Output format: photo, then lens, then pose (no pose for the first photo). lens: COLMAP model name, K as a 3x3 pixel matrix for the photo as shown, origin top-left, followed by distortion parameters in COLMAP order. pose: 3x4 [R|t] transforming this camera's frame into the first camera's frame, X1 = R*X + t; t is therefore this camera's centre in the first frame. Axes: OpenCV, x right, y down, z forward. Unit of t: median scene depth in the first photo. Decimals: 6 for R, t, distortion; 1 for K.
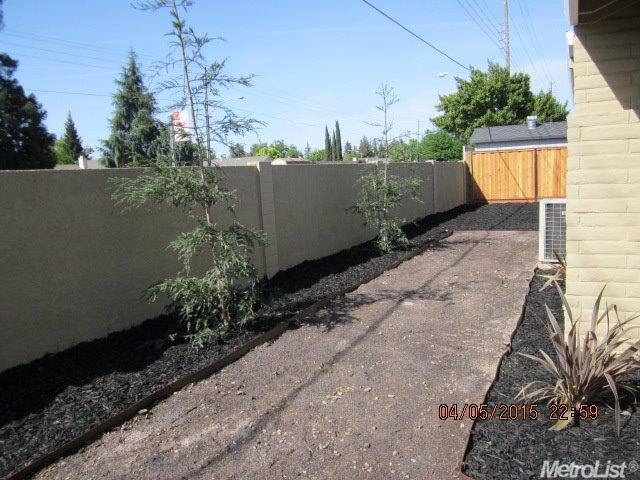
lens RADIAL K [[535.5, 0, 319.8], [0, 535.5, 241.1], [0, 0, 1]] dist [-0.033785, -0.007008]
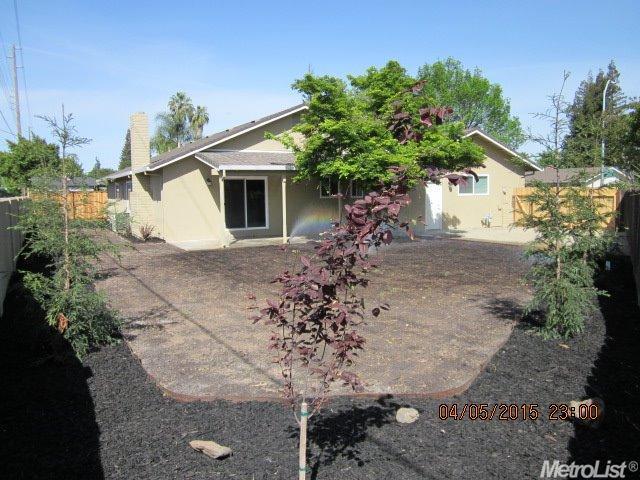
lens RADIAL K [[535.5, 0, 319.8], [0, 535.5, 240.4], [0, 0, 1]] dist [-0.033785, -0.007008]
pose [[0.594488, -0.022982, 0.803776, -0.477509], [0.081764, 0.996138, -0.031992, 0.101178], [-0.799937, 0.084739, 0.594071, -0.623755]]
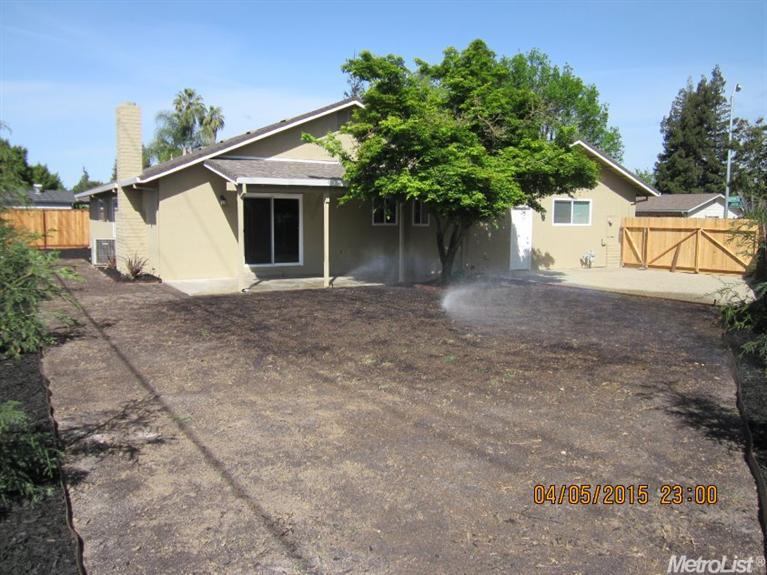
lens RADIAL K [[641.8, 0, 384.4], [0, 641.8, 287.3], [0, 0, 1]] dist [-0.033785, -0.007008]
pose [[0.559178, -0.028545, 0.828556, -0.399018], [0.064834, 0.997852, -0.009378, 0.084456], [-0.826509, 0.058963, 0.559828, -0.537788]]
